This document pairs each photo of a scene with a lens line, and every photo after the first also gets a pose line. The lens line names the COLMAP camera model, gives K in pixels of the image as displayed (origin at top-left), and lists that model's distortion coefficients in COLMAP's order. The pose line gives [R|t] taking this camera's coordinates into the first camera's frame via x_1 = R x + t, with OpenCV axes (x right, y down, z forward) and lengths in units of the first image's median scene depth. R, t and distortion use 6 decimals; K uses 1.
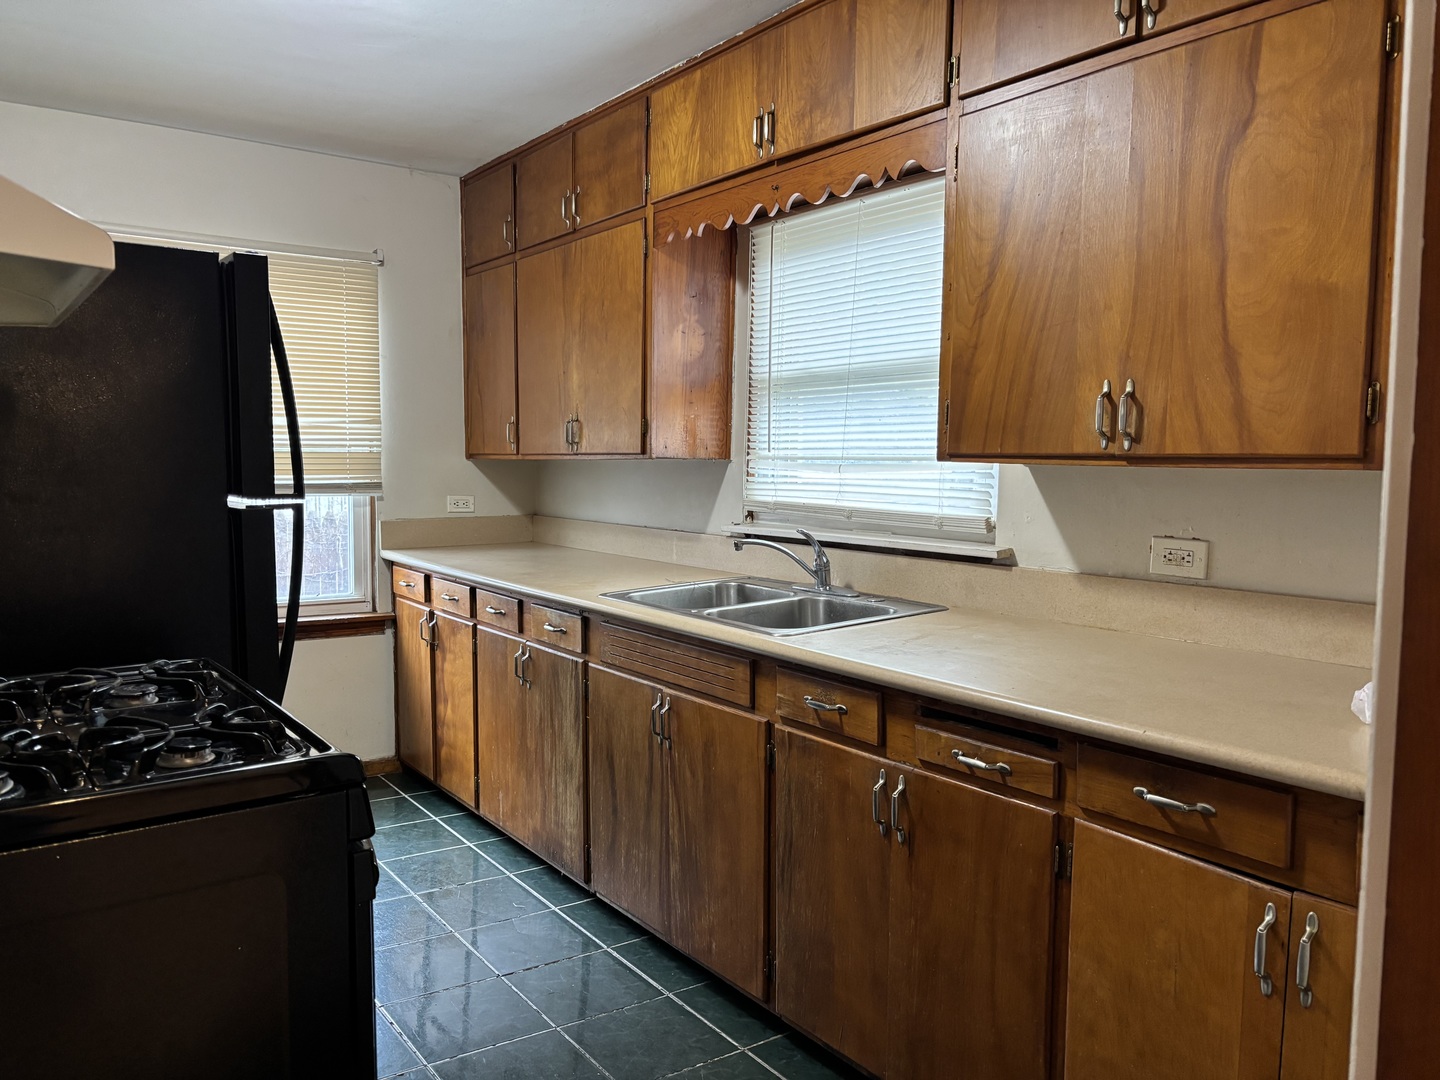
lens RADIAL K [[1101.9, 0, 720.0], [0, 1101.9, 540.0], [0, 0, 1]] dist [0.000578, -0.001472]
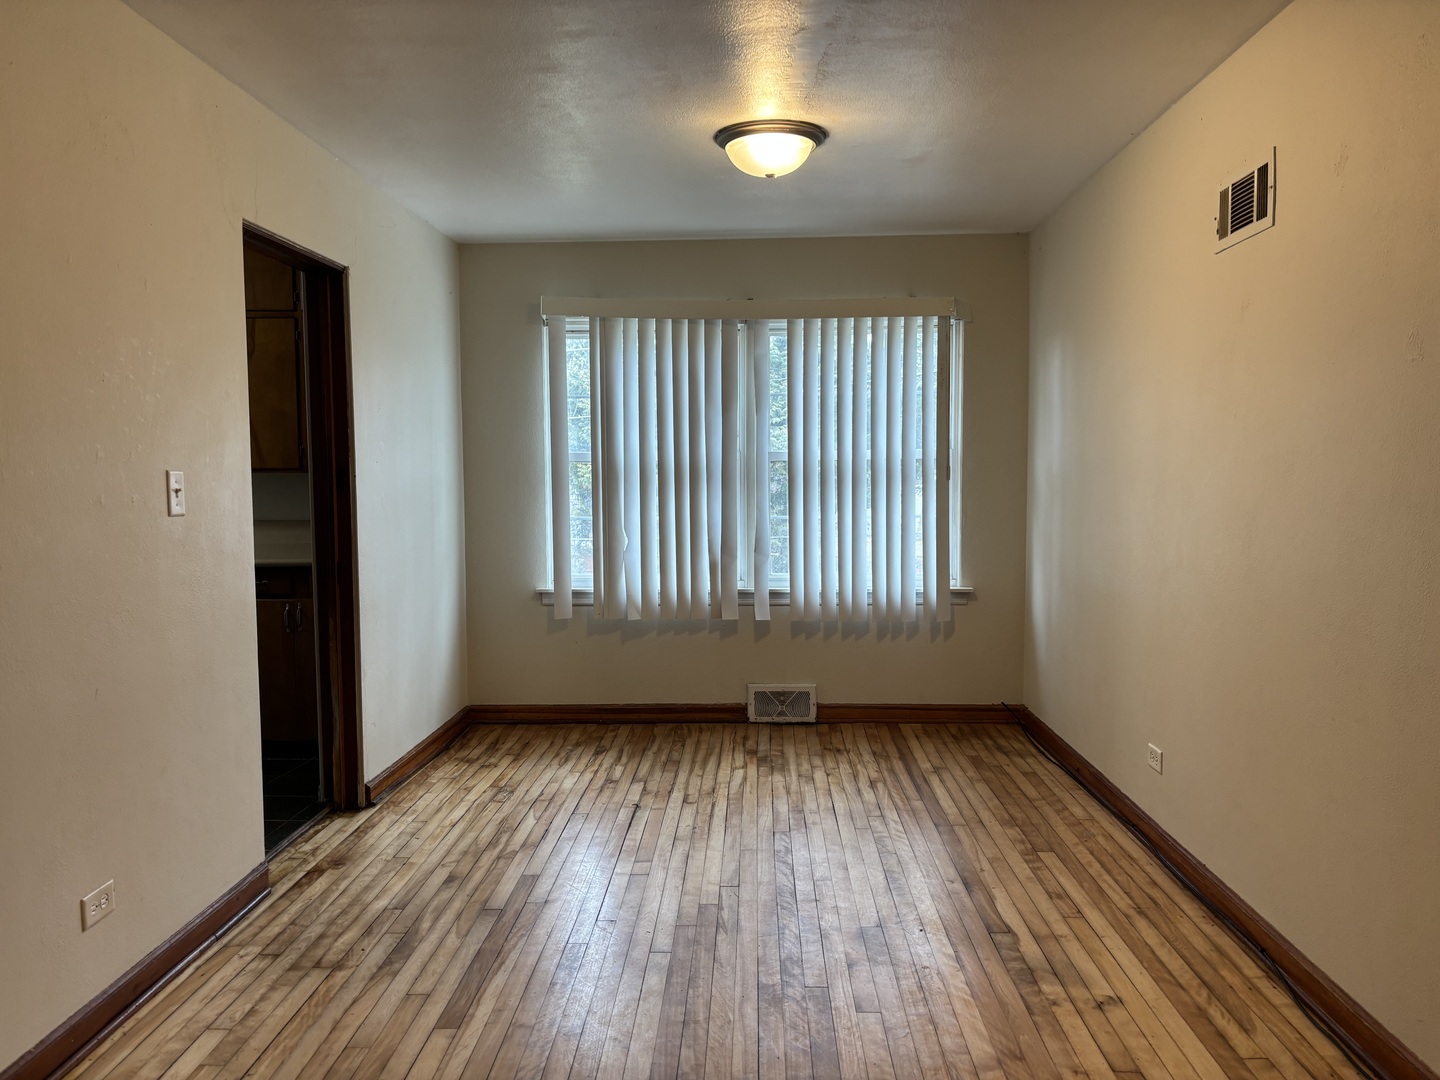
lens RADIAL K [[1101.9, 0, 720.0], [0, 1101.9, 540.0], [0, 0, 1]] dist [0.000578, -0.001472]
pose [[0.607635, -0.058665, 0.792047, -1.225491], [0.071197, 0.997277, 0.019245, 0.156892], [-0.791019, 0.044697, 0.610157, -1.906765]]
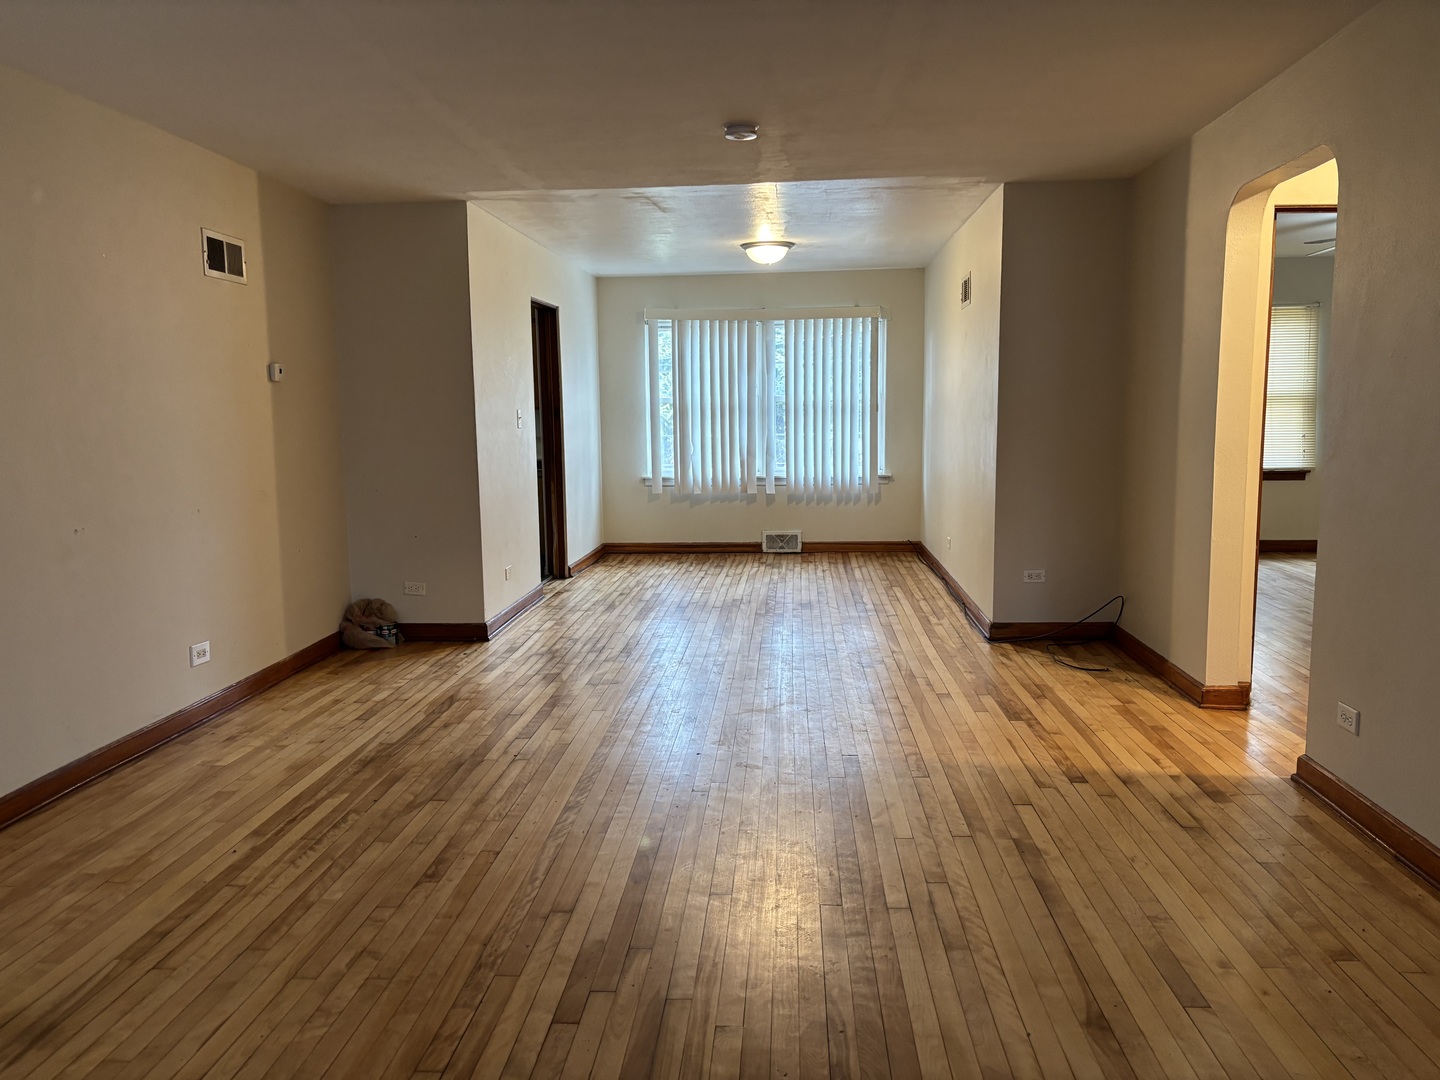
lens RADIAL K [[1098.2, 0, 705.2], [0, 1098.2, 558.9], [0, 0, 1]] dist [0.204275, -0.000410]
pose [[0.645566, -0.116831, 0.754715, -4.148023], [0.075477, 0.993152, 0.089179, 0.321998], [-0.759965, -0.000608, 0.649963, -4.266912]]
